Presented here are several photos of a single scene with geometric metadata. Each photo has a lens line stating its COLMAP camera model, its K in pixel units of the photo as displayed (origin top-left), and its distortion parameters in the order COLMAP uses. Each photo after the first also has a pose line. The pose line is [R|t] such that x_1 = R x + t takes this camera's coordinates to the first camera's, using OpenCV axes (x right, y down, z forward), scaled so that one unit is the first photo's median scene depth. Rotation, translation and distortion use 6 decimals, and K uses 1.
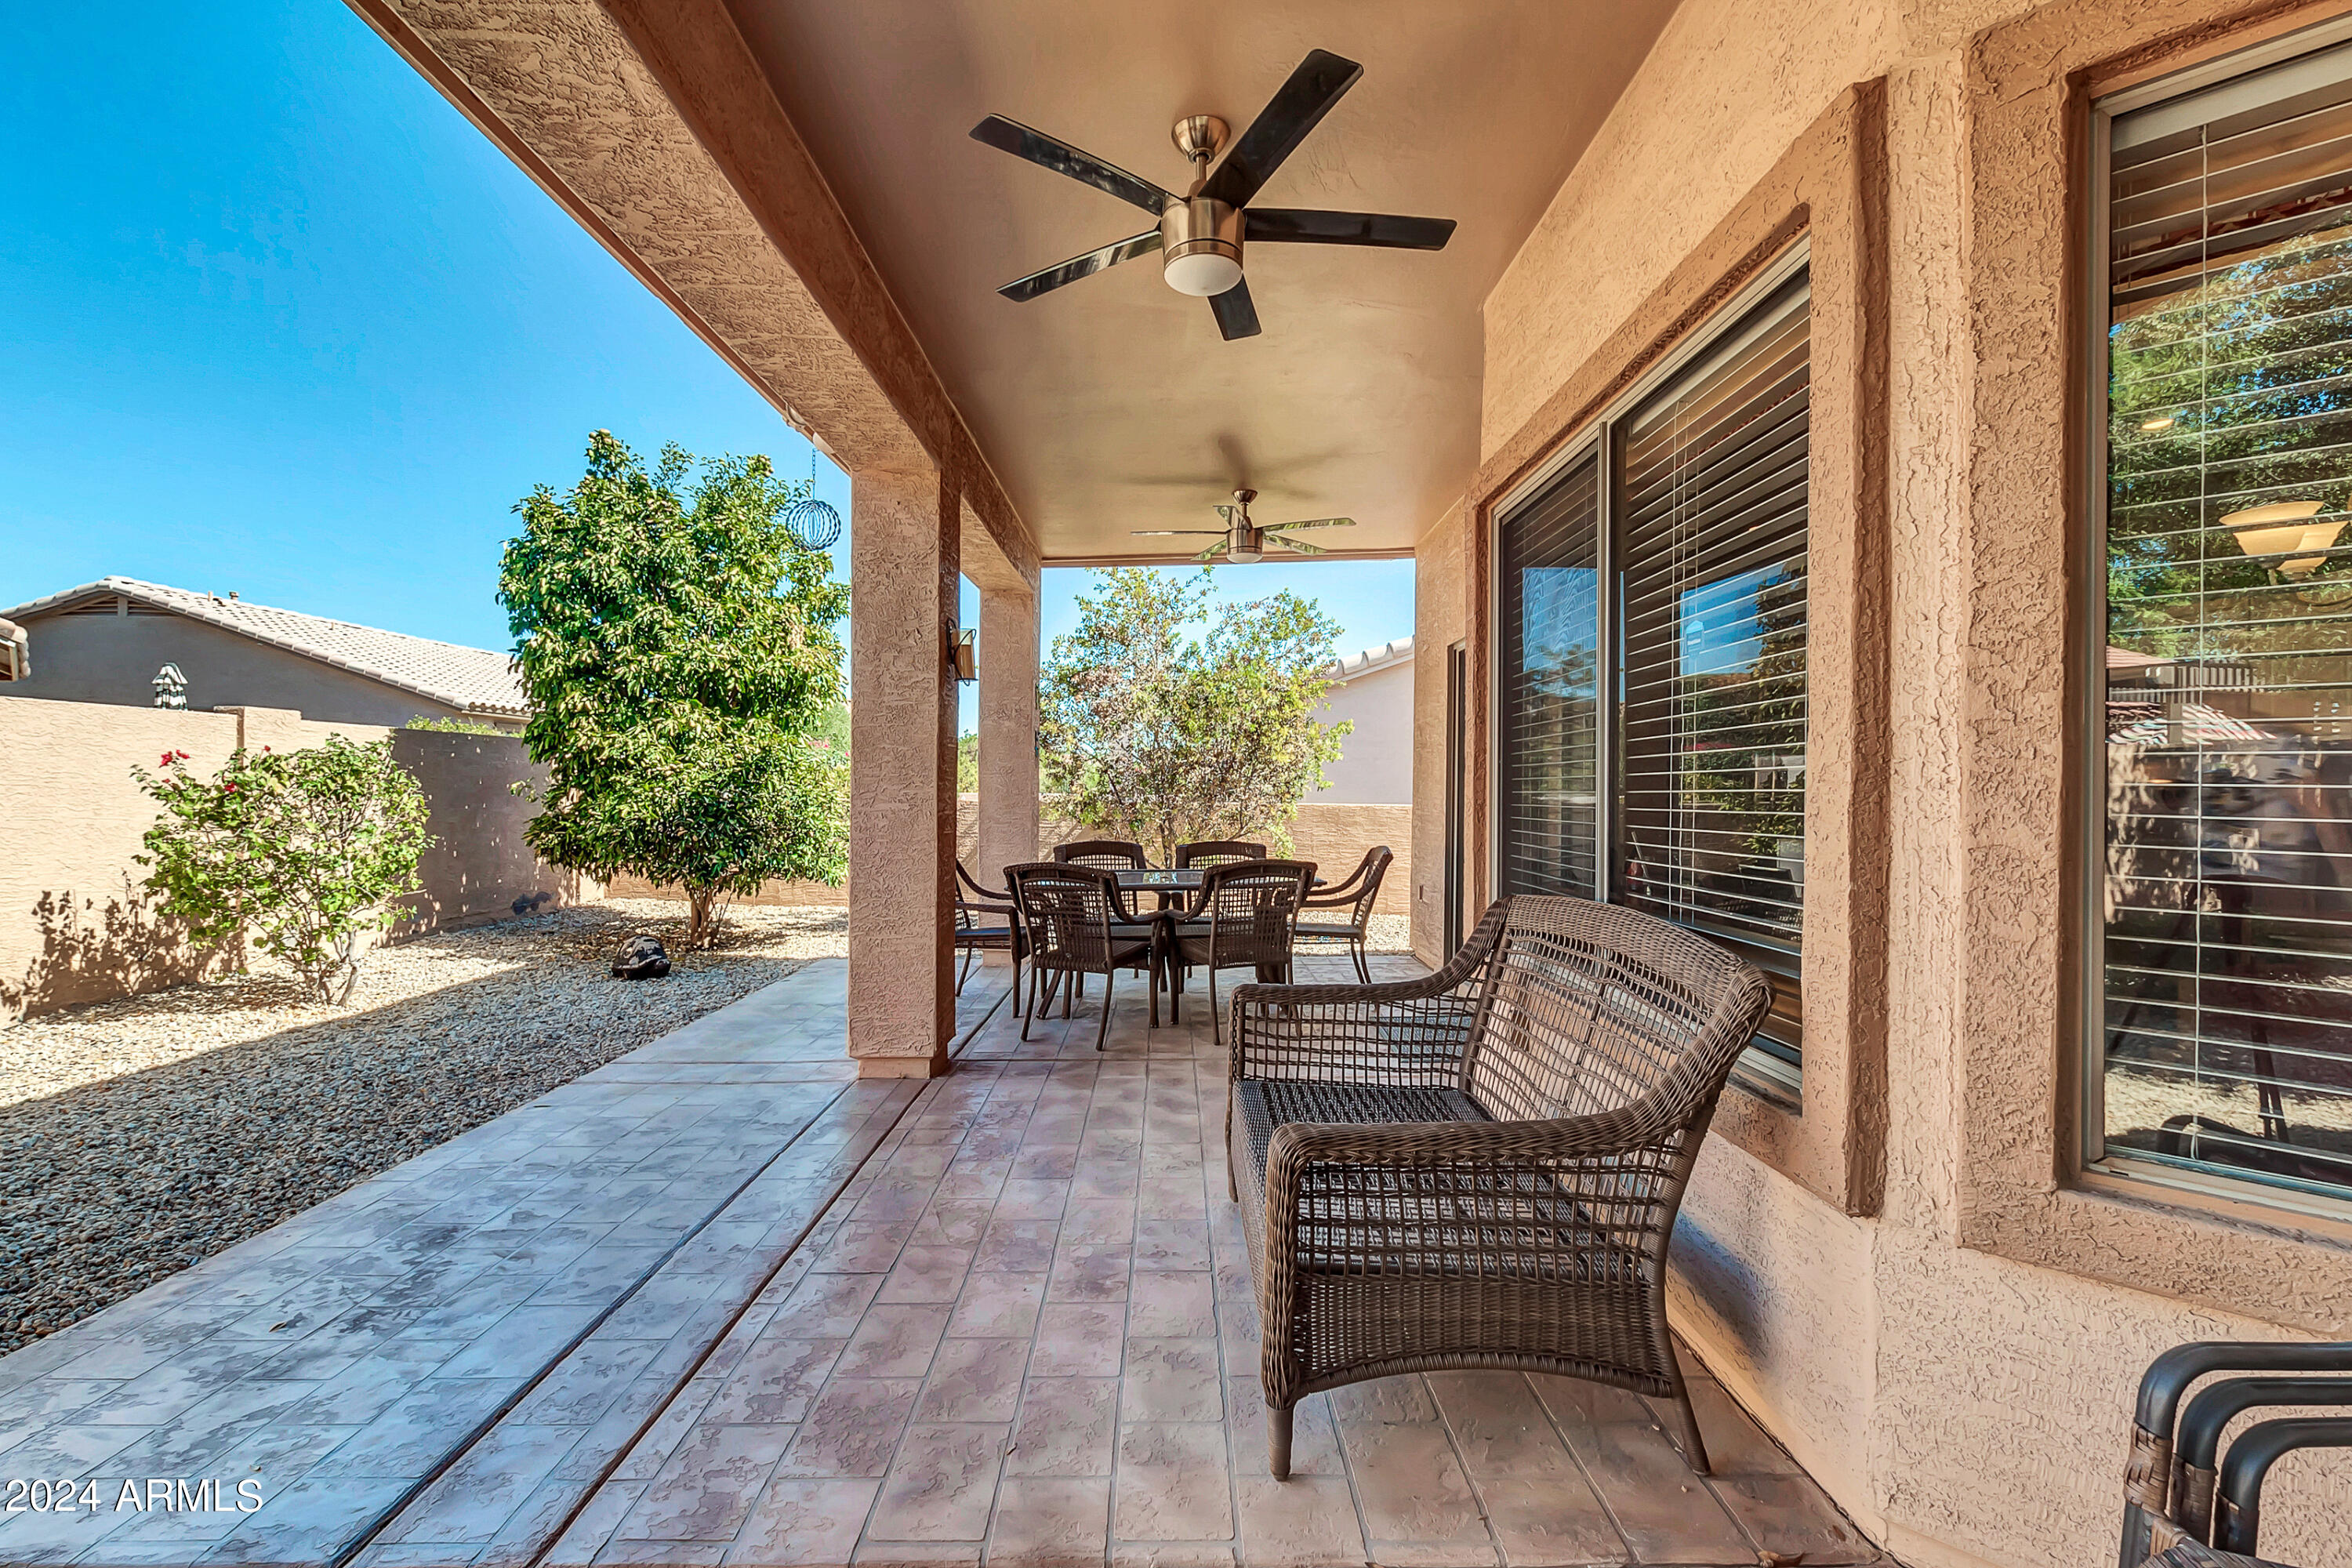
lens RADIAL K [[1002.8, 0, 1175.1], [0, 1002.8, 789.9], [0, 0, 1]] dist [-0.002601, -0.000488]
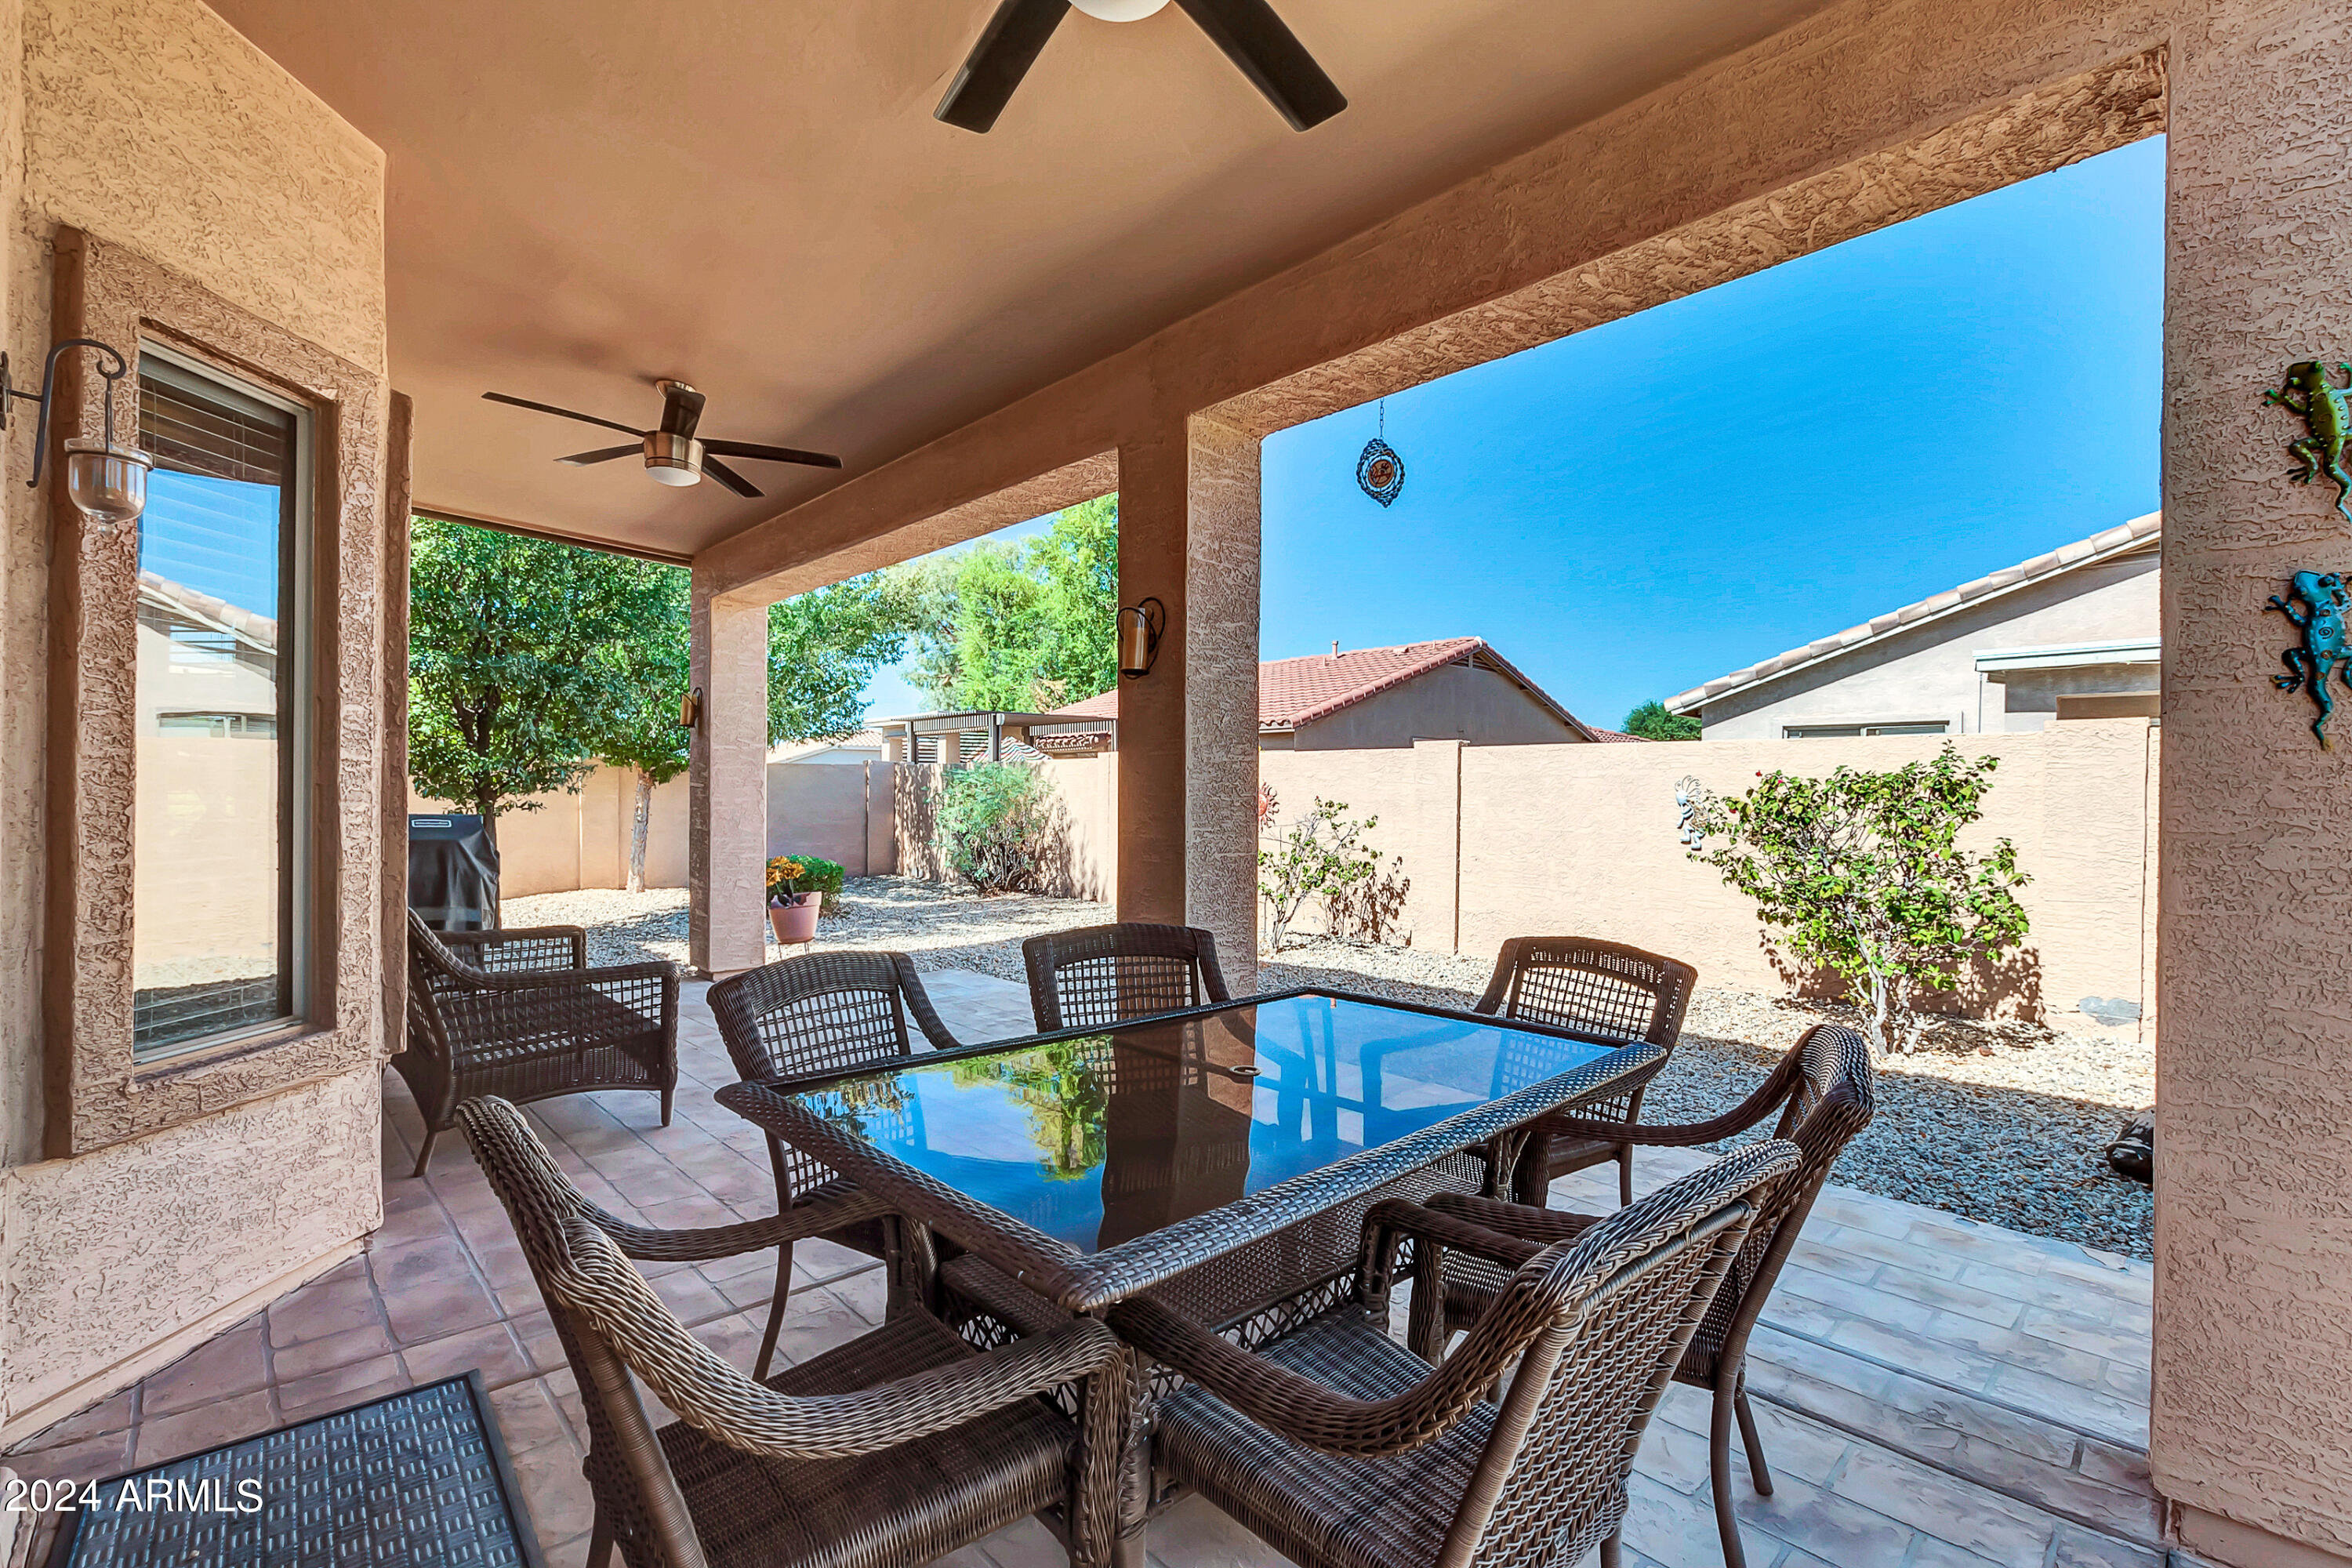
lens RADIAL K [[1031.7, 0, 1173.8], [0, 1031.7, 791.7], [0, 0, 1]] dist [0.010345, -0.004686]
pose [[-0.733762, -0.014409, -0.679253, 0.252409], [-0.014626, 0.999878, -0.005411, -0.005518], [0.679249, 0.005964, -0.733884, 1.230738]]
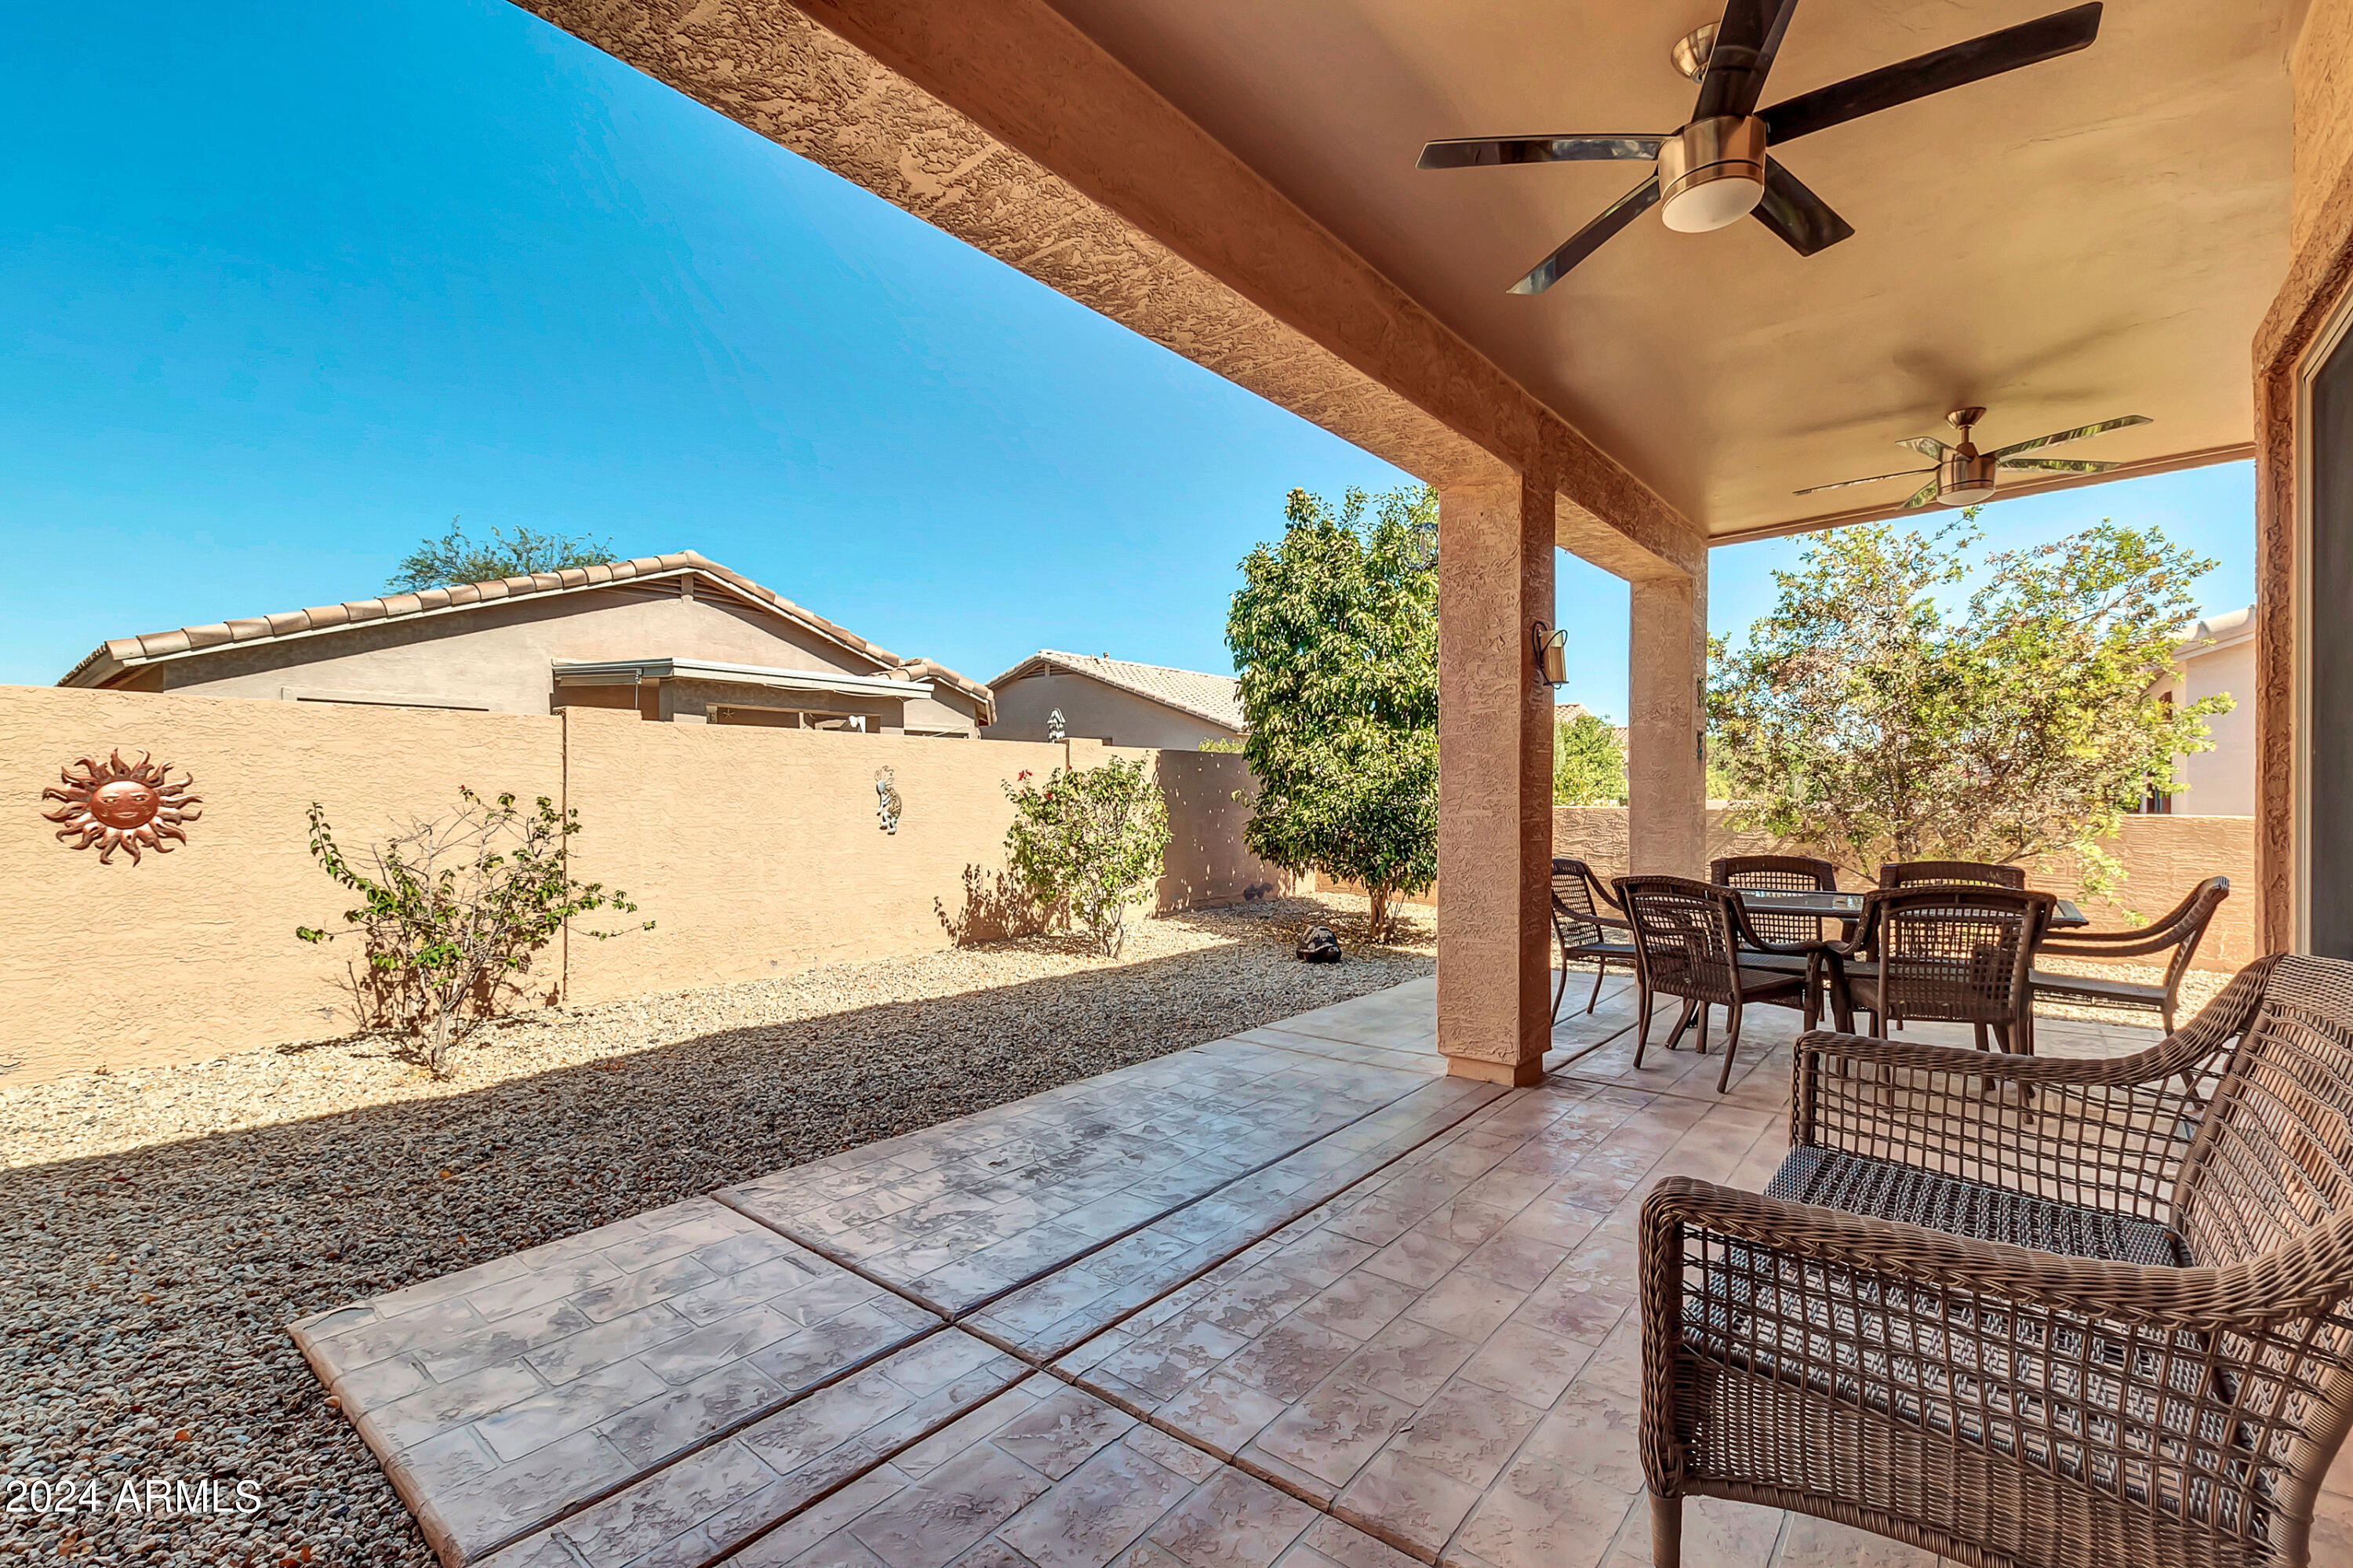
lens RADIAL K [[1016.5, 0, 1187.6], [0, 1016.5, 793.2], [0, 0, 1]] dist [0.000428, -0.003451]
pose [[0.770216, -0.003881, -0.637771, 0.108389], [0.001376, 0.999989, -0.004422, 0.000546], [0.637781, 0.002528, 0.770213, 0.012763]]
